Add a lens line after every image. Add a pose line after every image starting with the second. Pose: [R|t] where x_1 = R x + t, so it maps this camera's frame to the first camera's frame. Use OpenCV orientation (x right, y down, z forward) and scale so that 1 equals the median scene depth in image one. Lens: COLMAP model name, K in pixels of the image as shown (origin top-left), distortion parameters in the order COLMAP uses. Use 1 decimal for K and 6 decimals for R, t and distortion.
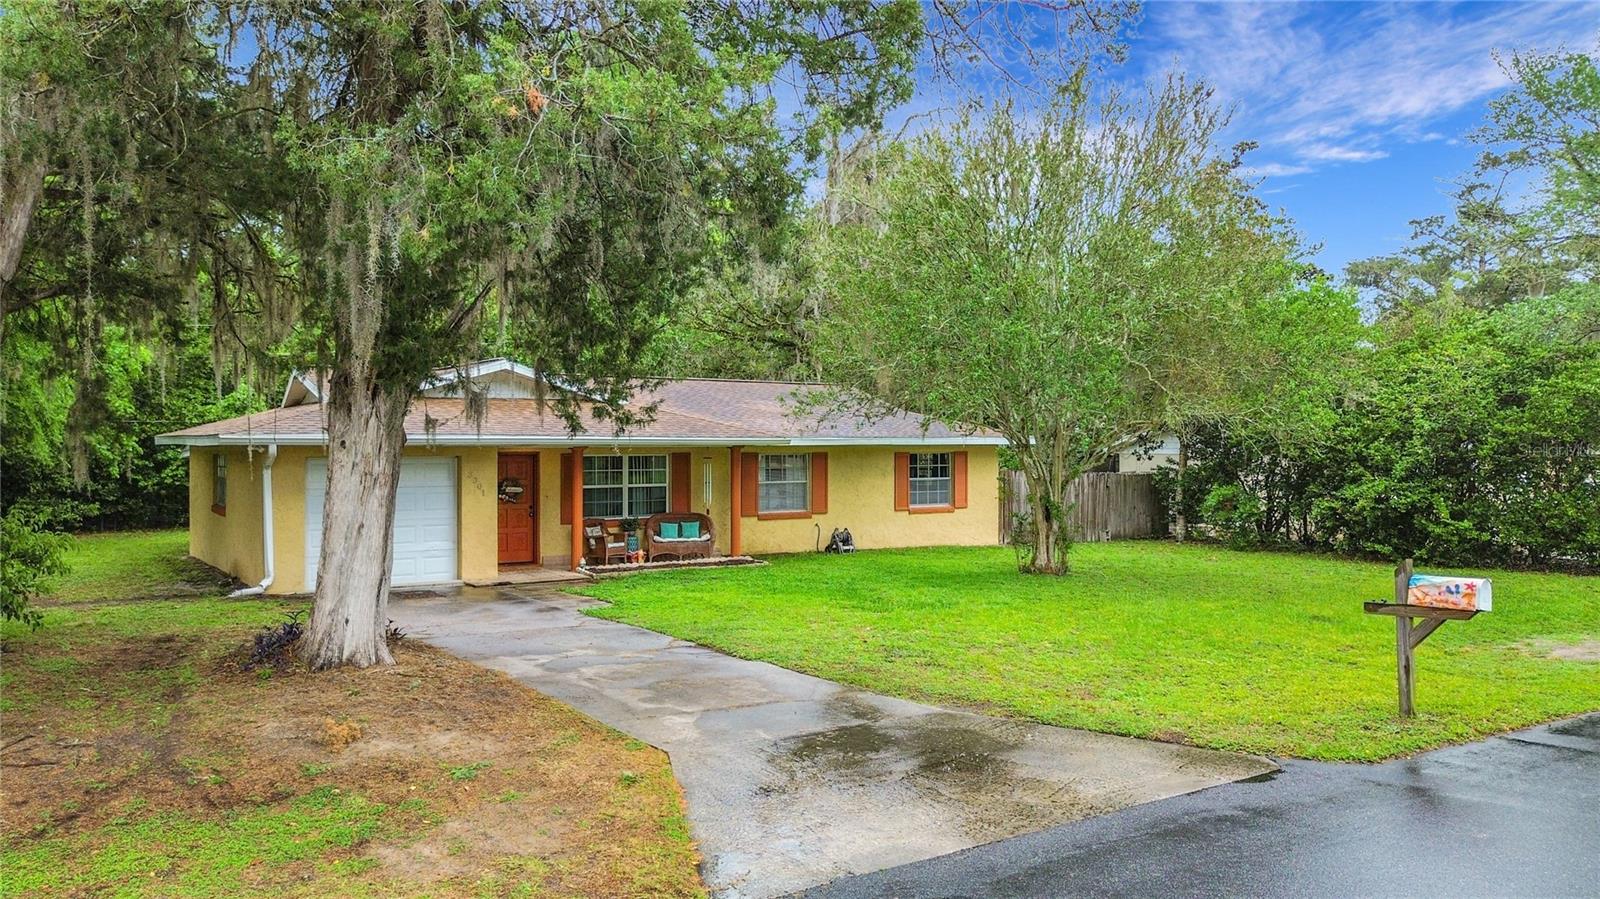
lens RADIAL K [[1148.2, 0, 800.0], [0, 1148.2, 449.5], [0, 0, 1]] dist [0.054920, -0.067391]
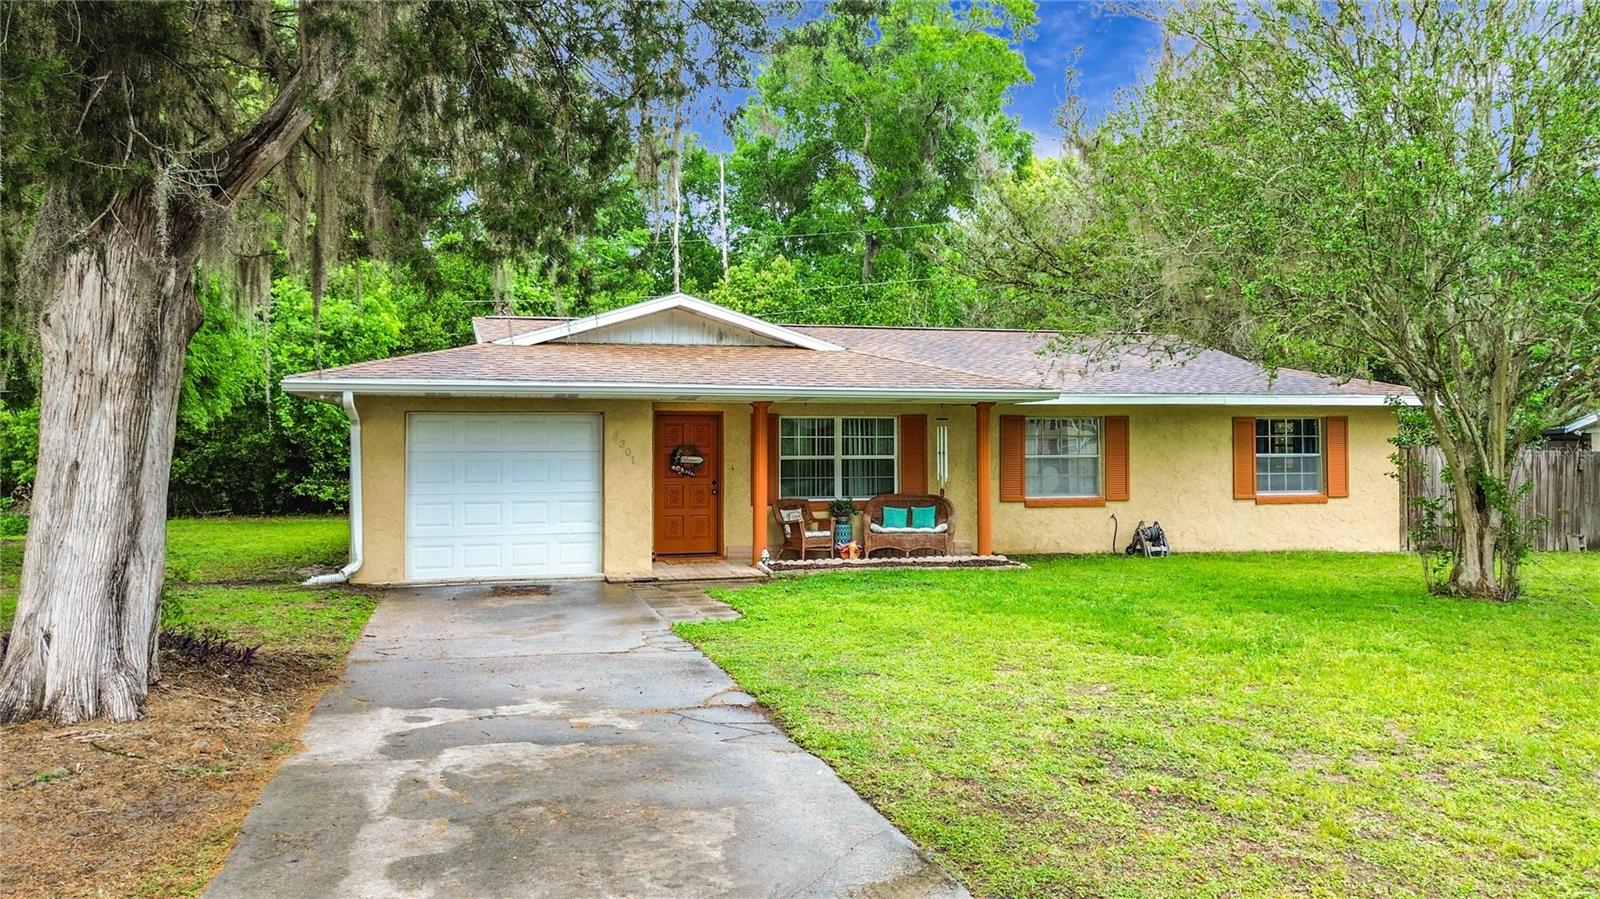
lens RADIAL K [[1150.5, 0, 794.9], [0, 1150.5, 426.7], [0, 0, 1]] dist [0.058168, -0.065099]
pose [[0.949409, -0.006634, -0.313971, 0.058567], [-0.000132, 0.999768, -0.021525, 0.027943], [0.314042, 0.020478, 0.949188, 0.272353]]
